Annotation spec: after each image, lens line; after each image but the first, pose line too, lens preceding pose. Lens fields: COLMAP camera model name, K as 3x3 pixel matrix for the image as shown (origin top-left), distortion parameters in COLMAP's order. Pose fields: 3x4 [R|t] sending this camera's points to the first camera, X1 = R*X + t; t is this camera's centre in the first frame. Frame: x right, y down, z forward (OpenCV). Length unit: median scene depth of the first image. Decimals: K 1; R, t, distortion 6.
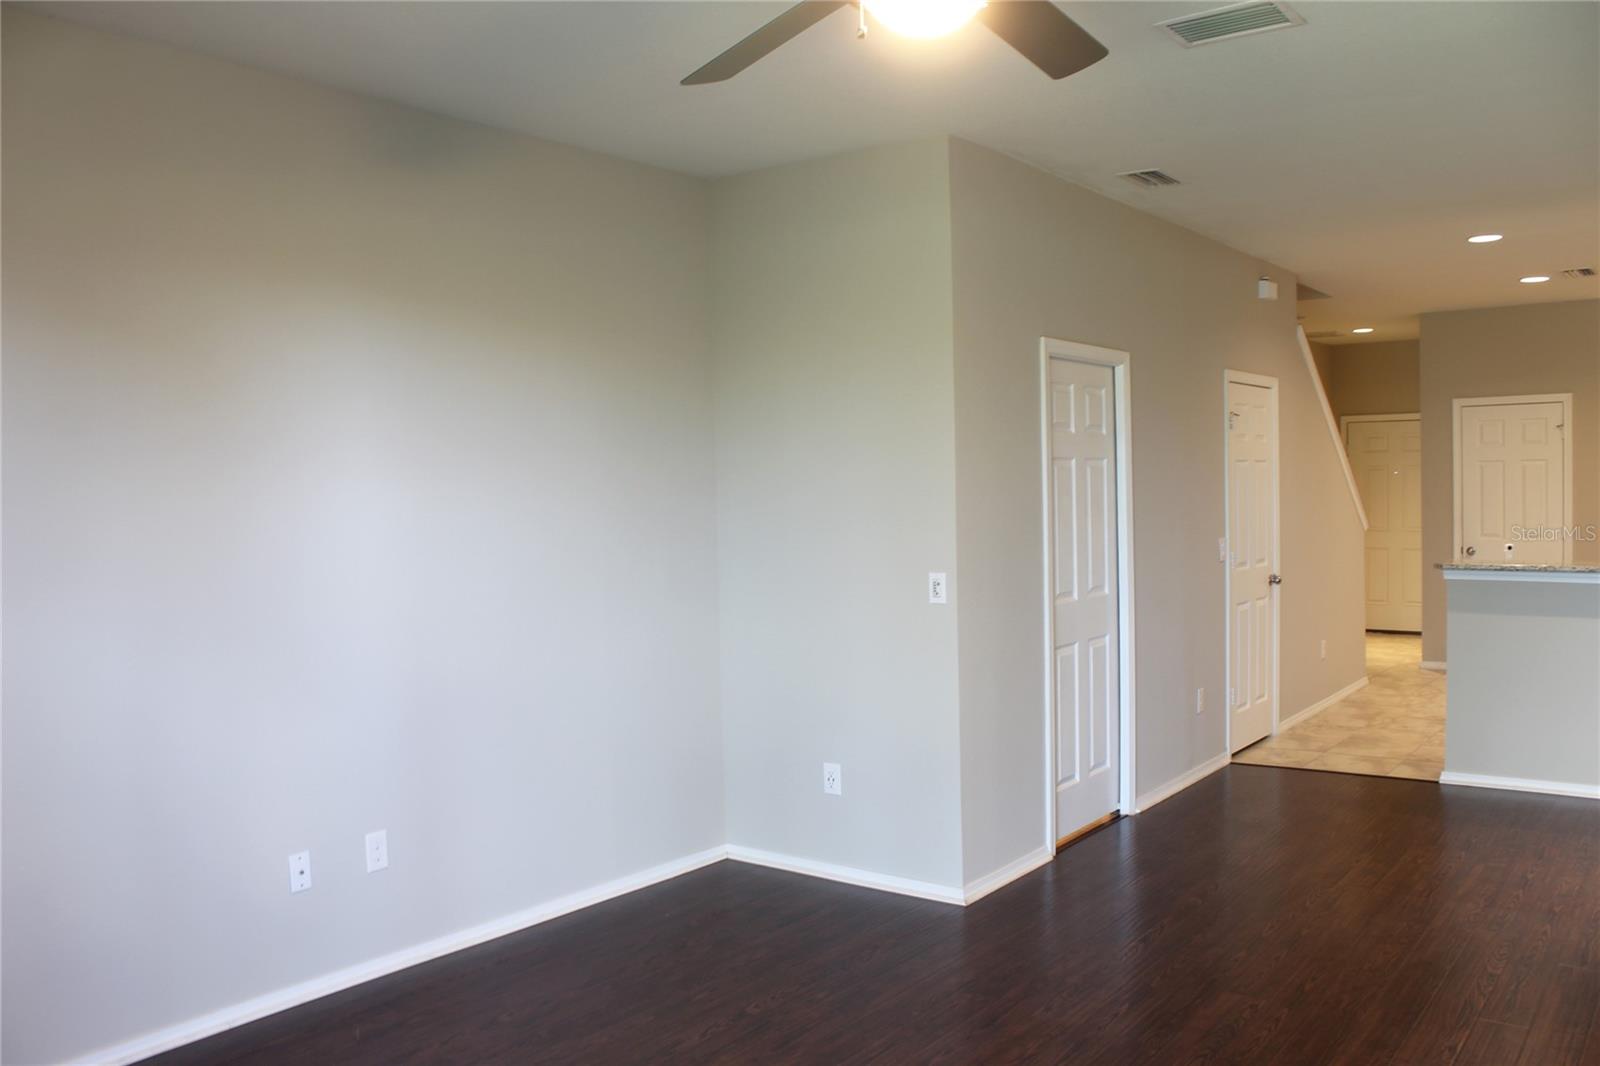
lens RADIAL K [[1347.4, 0, 802.0], [0, 1347.4, 537.7], [0, 0, 1]] dist [-0.119238, 0.096019]
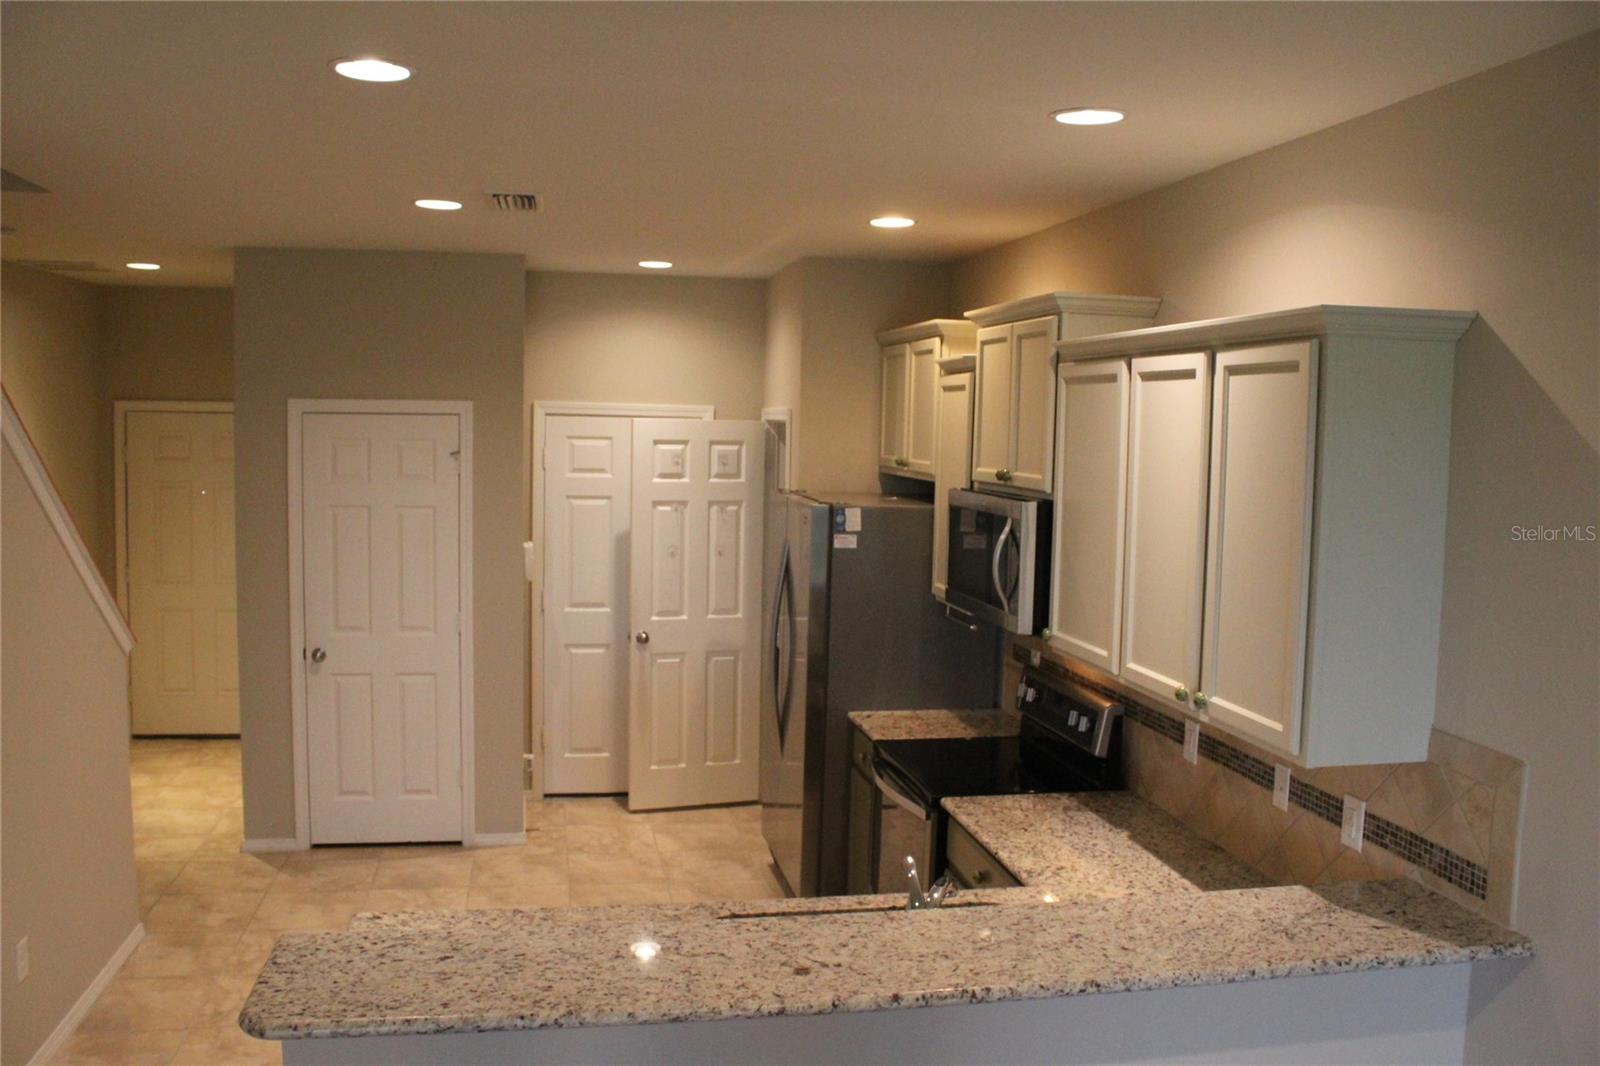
lens RADIAL K [[1408.5, 0, 788.4], [0, 1408.5, 531.6], [0, 0, 1]] dist [-0.280698, 0.480082]
pose [[0.677327, -0.021441, 0.735369, 0.192931], [-0.004318, 0.999442, 0.033117, -0.066020], [-0.735669, -0.025606, 0.676857, 0.414163]]
